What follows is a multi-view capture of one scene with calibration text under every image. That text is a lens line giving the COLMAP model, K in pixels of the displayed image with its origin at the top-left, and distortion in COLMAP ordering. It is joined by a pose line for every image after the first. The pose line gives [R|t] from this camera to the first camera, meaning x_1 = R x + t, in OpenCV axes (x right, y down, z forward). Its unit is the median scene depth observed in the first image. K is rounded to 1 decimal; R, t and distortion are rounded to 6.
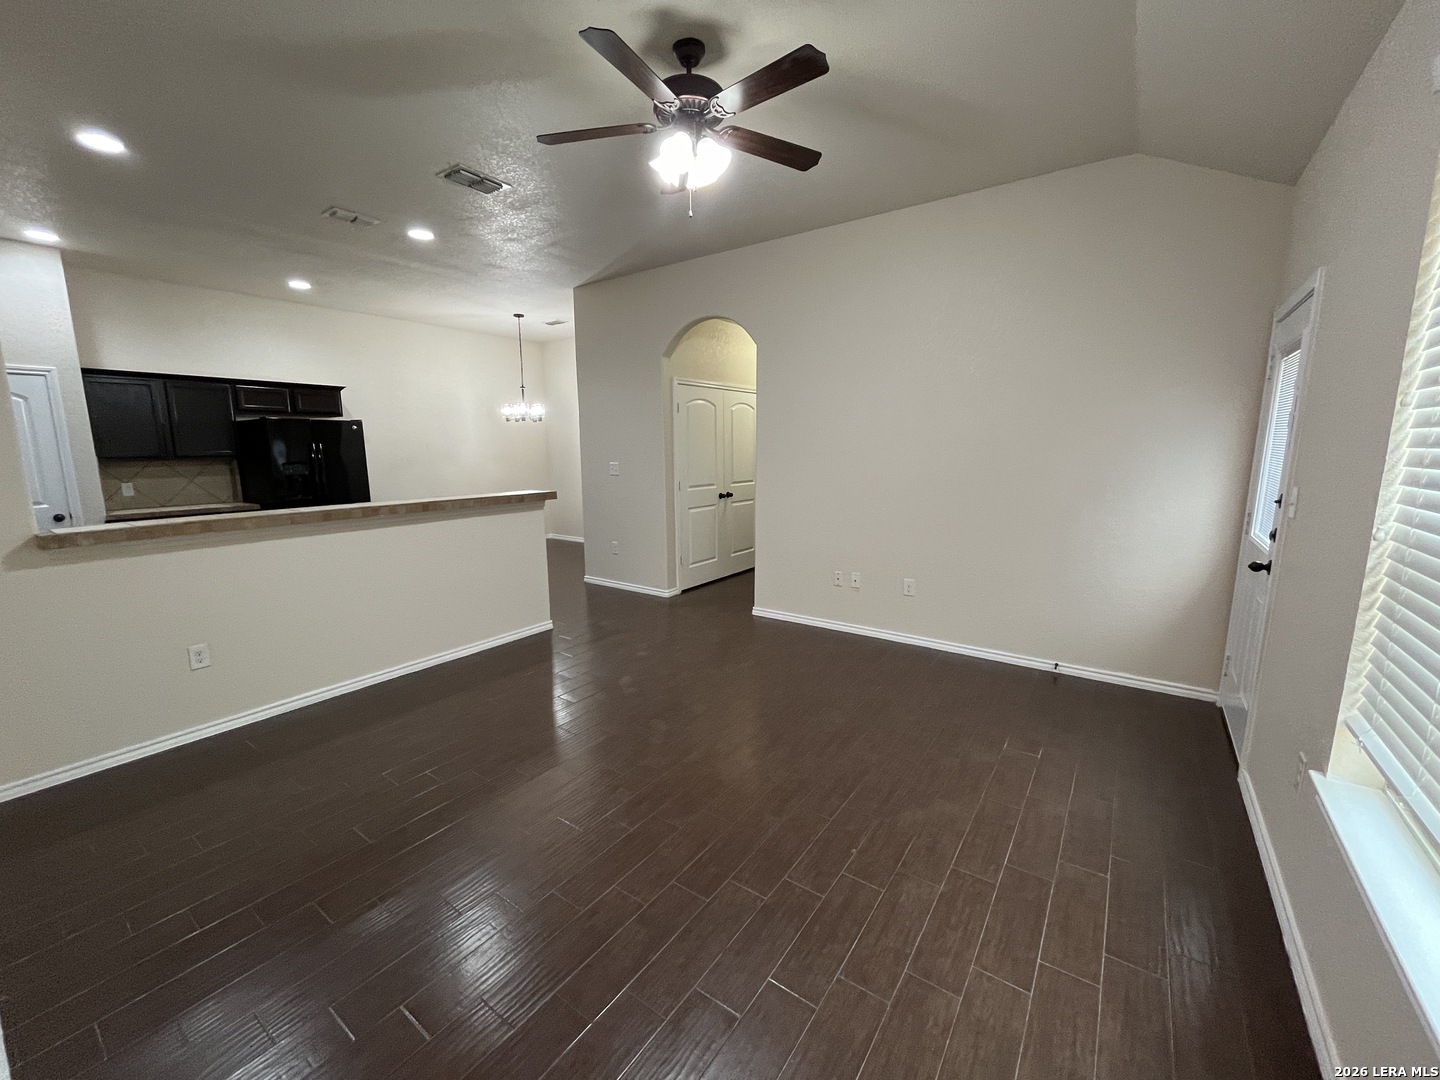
lens RADIAL K [[575.5, 0, 713.0], [0, 575.5, 544.4], [0, 0, 1]] dist [-0.000059, -0.000272]
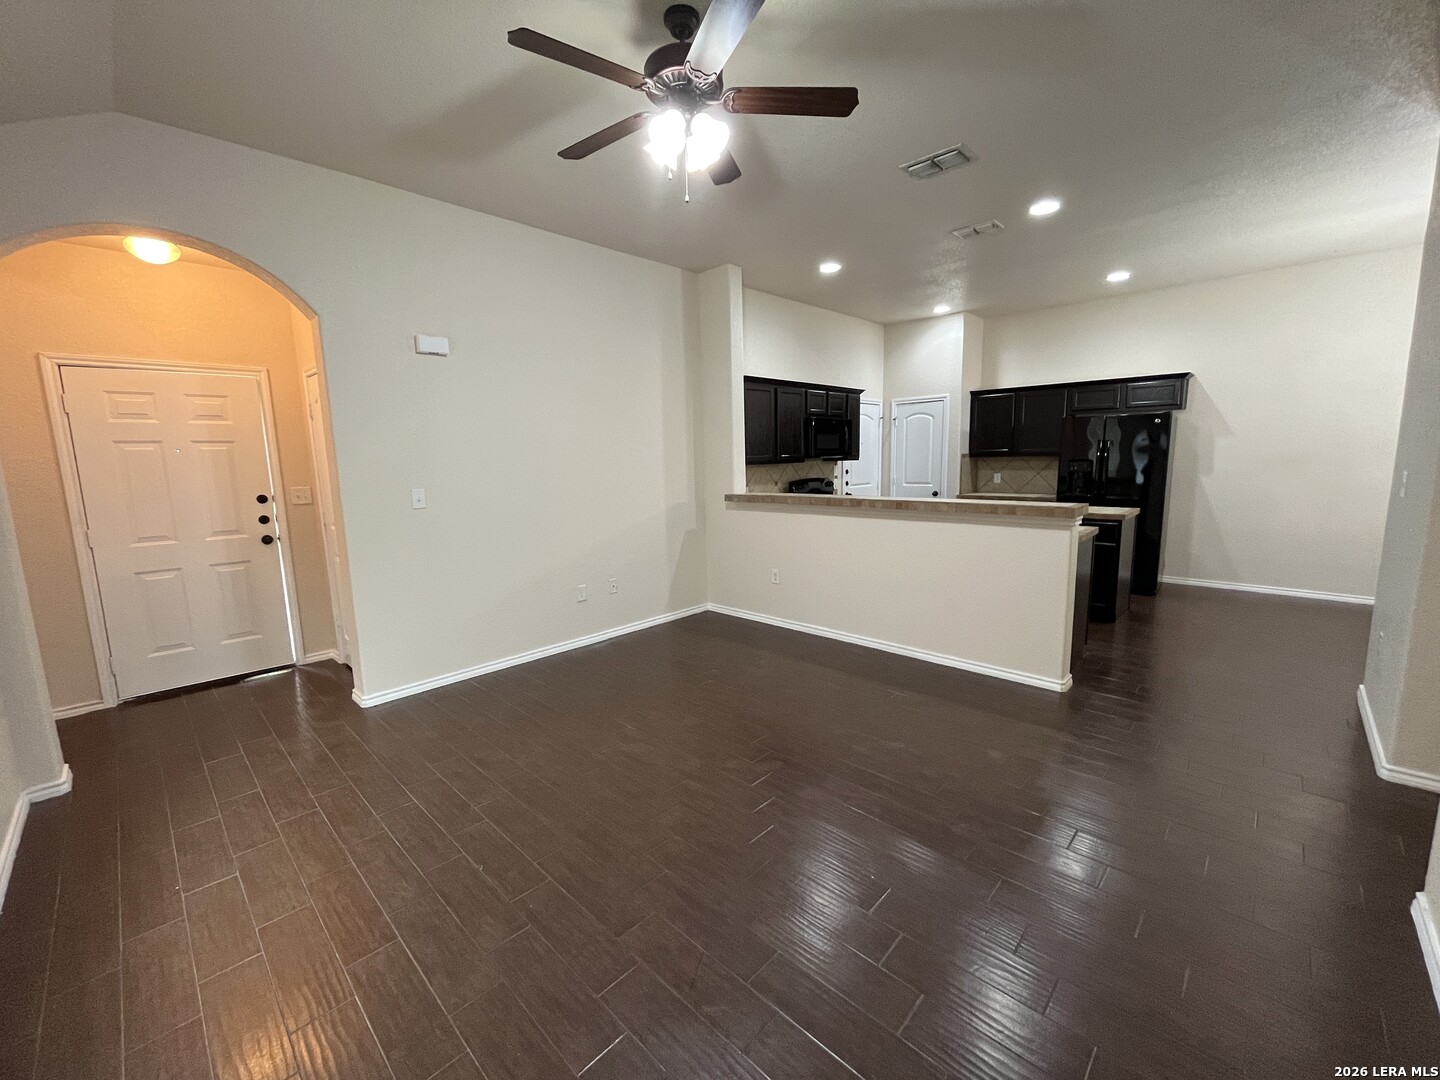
lens RADIAL K [[585.2, 0, 720.0], [0, 585.2, 540.0], [0, 0, 1]] dist [0.000360, -0.000148]
pose [[-0.135204, 0.151625, -0.979148, 0.691452], [-0.145722, 0.974432, 0.171016, -0.155772], [0.980043, 0.165805, -0.109652, 0.903691]]
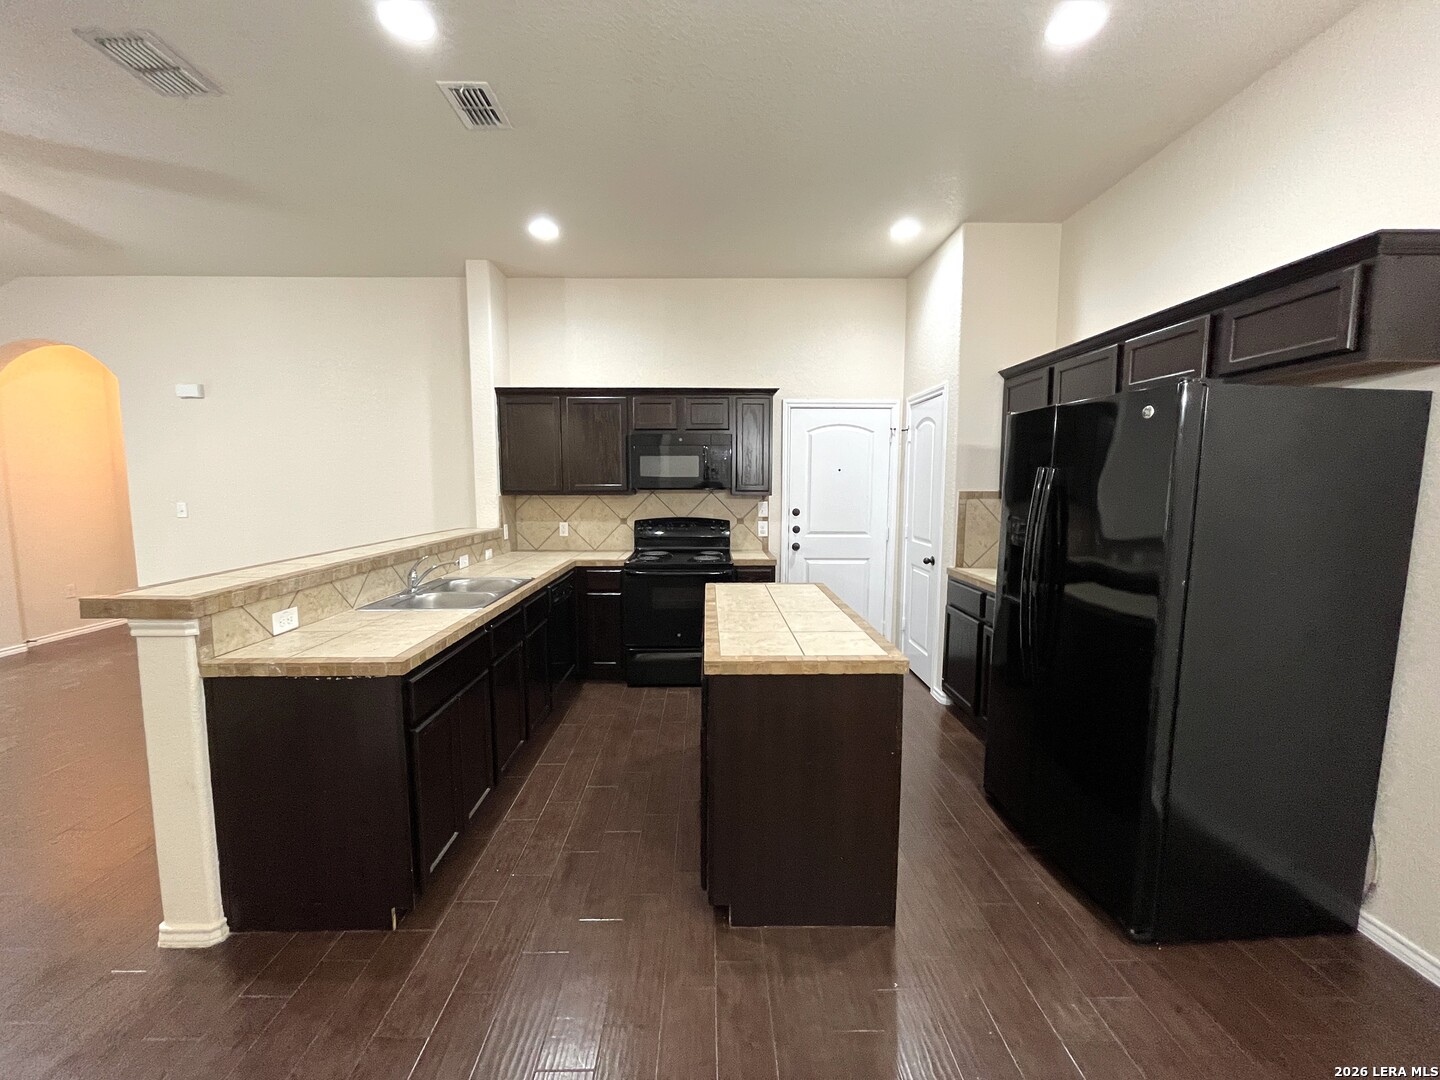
lens RADIAL K [[585.2, 0, 720.0], [0, 585.2, 540.0], [0, 0, 1]] dist [0.000360, -0.000148]
pose [[-0.795102, 0.055463, -0.603934, -1.195500], [-0.100502, 0.969992, 0.221395, -0.439741], [0.598090, 0.236728, -0.765668, 2.801061]]
